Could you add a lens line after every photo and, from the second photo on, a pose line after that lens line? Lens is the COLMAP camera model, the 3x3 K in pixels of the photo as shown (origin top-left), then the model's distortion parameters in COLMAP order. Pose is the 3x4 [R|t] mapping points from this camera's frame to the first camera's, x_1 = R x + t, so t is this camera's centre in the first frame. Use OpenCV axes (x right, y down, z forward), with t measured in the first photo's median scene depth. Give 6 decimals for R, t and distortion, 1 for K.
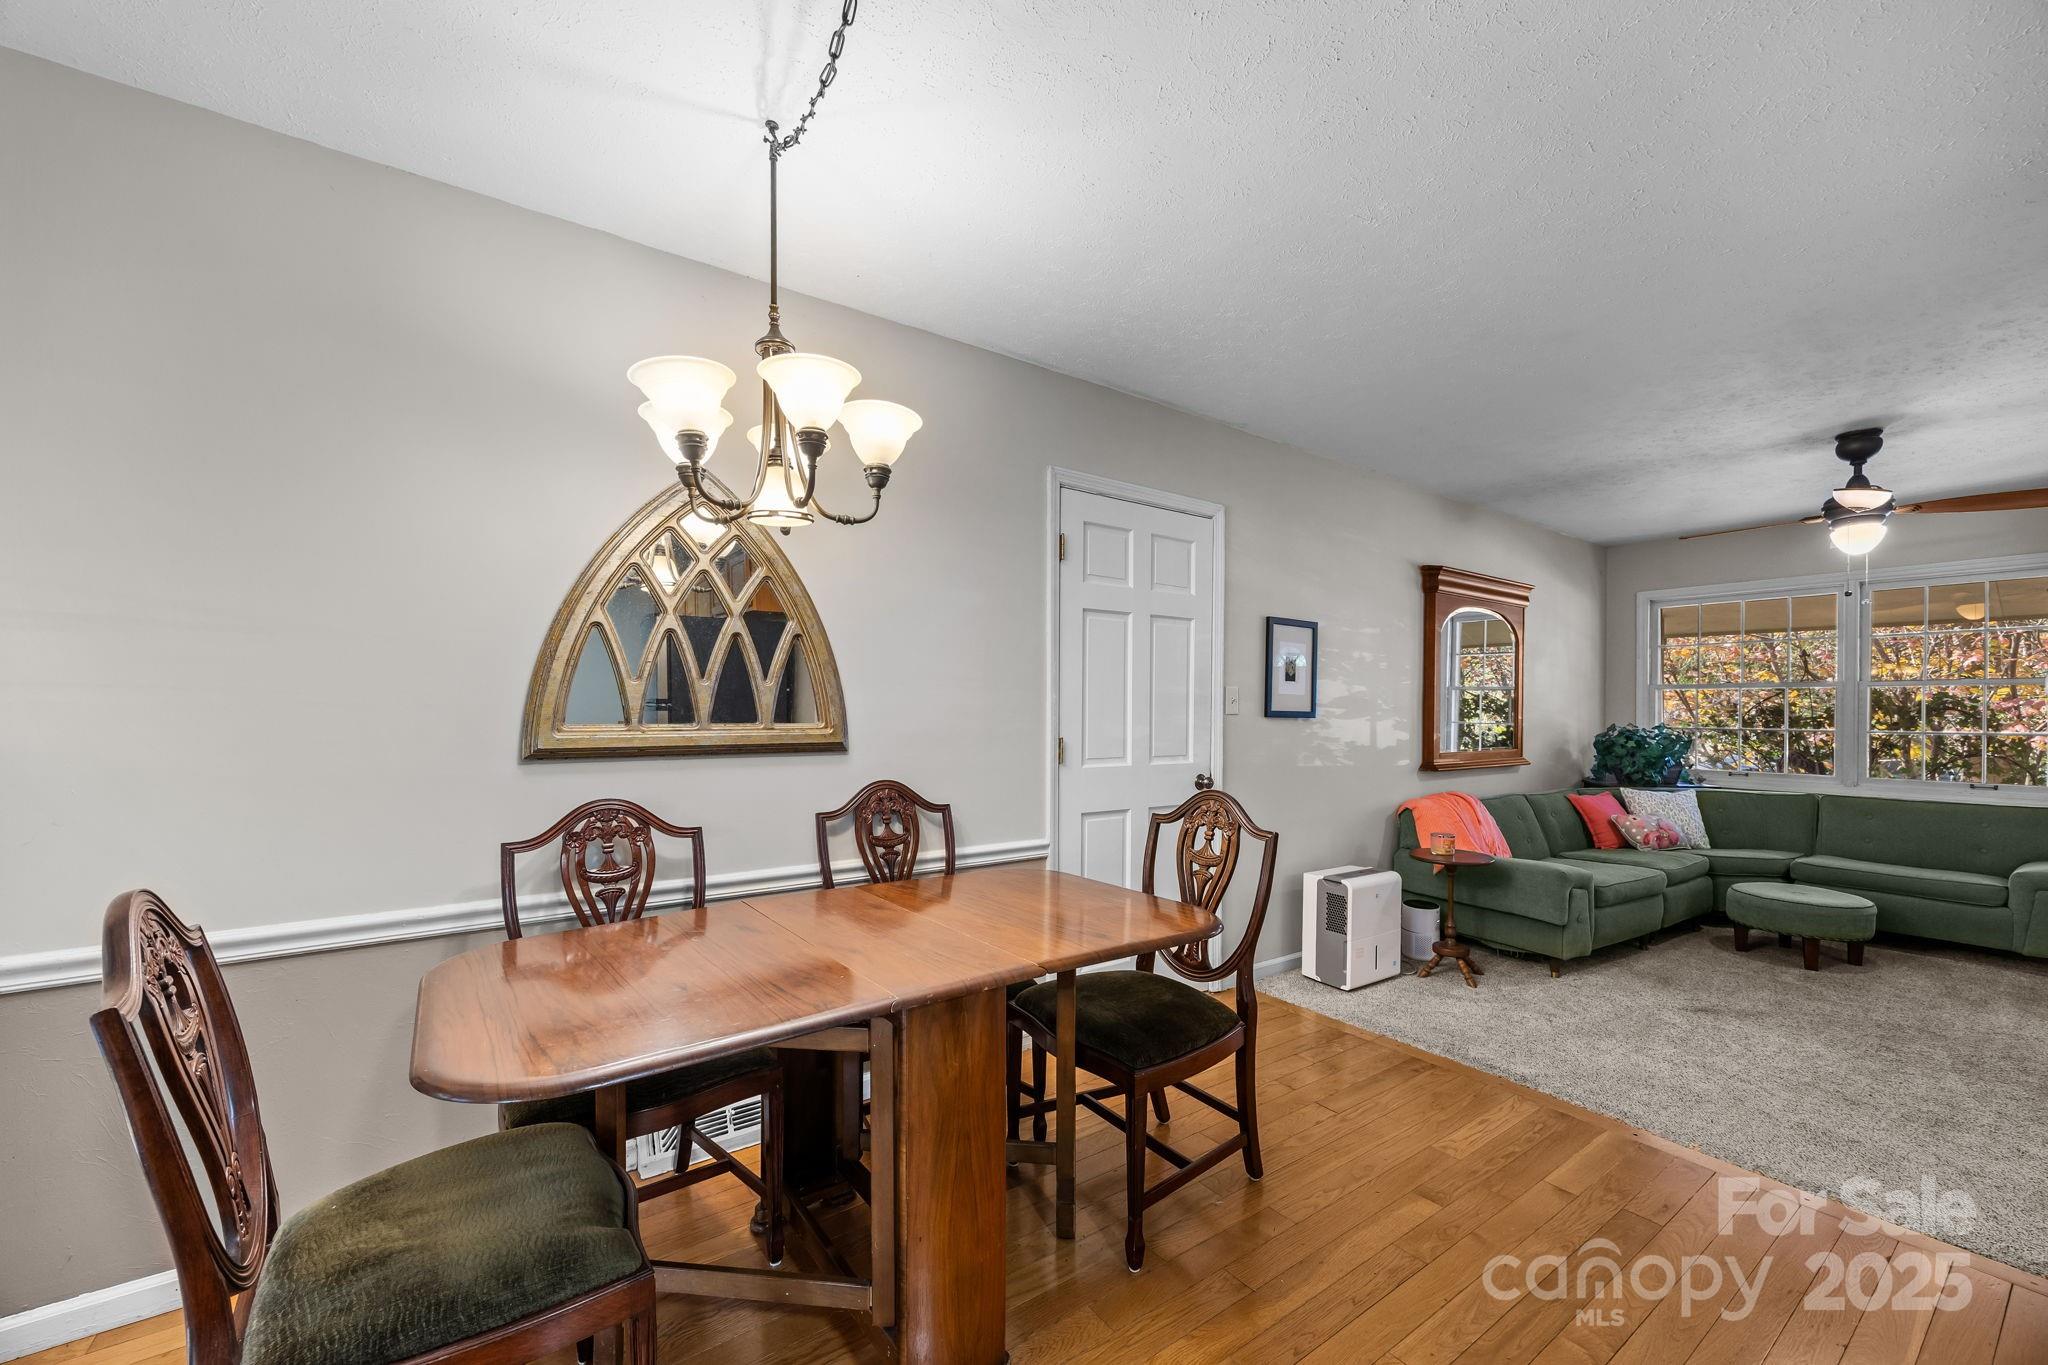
lens RADIAL K [[796.0, 0, 1017.0], [0, 796.0, 712.2], [0, 0, 1]] dist [0.001873, -0.000658]
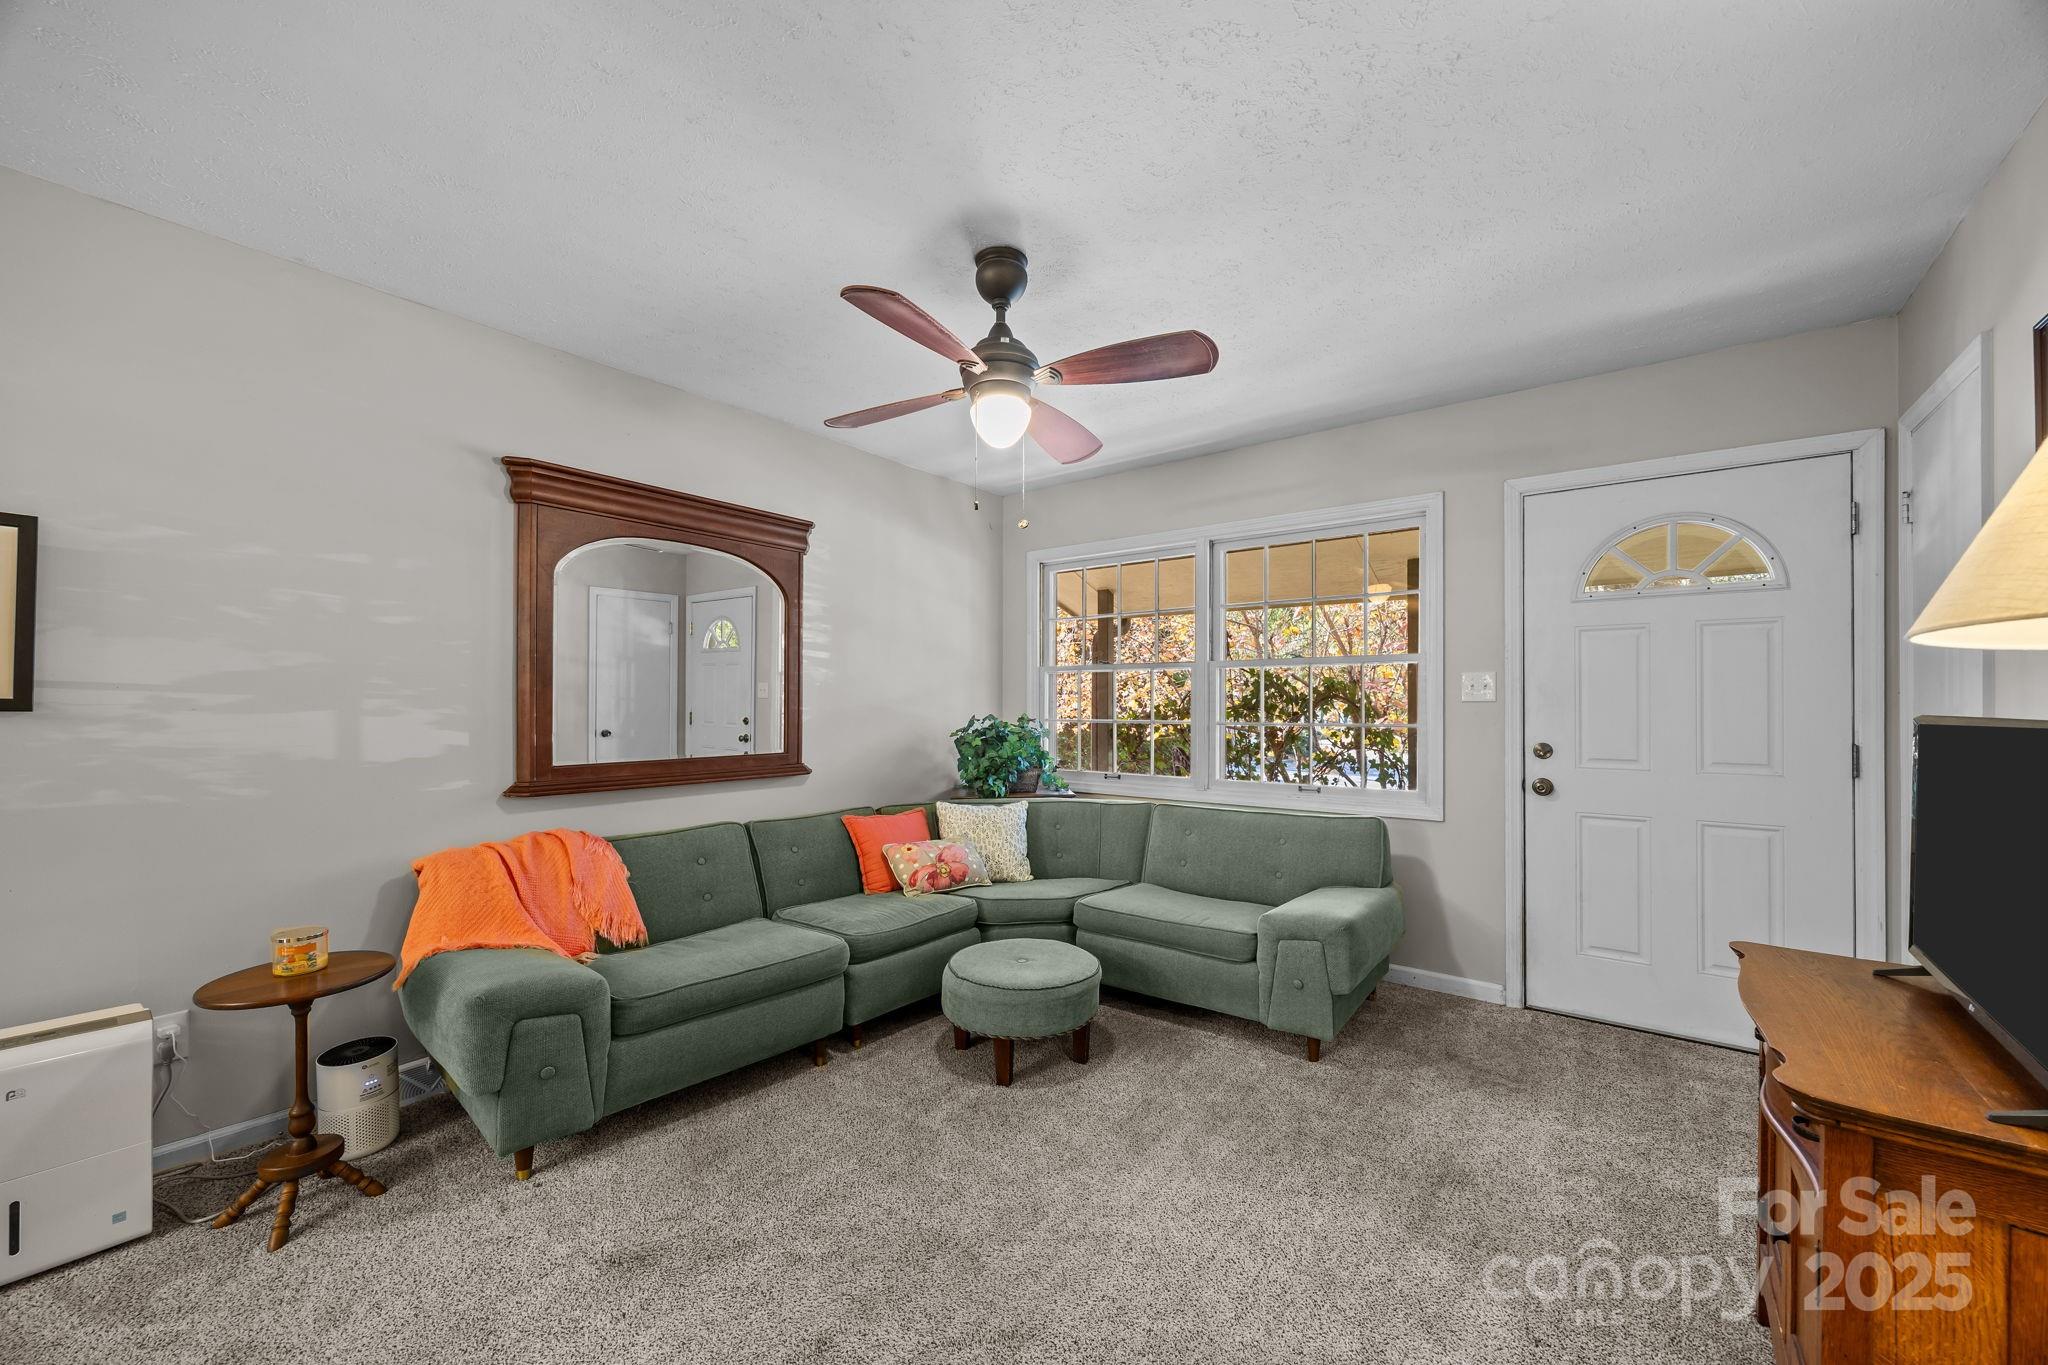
lens RADIAL K [[796.0, 0, 1014.9], [0, 796.0, 701.8], [0, 0, 1]] dist [0.001873, -0.000658]
pose [[0.956838, -0.002462, 0.290613, 0.752953], [0.004175, 0.999977, -0.005273, 0.006753], [-0.290593, 0.006259, 0.956826, 0.332463]]
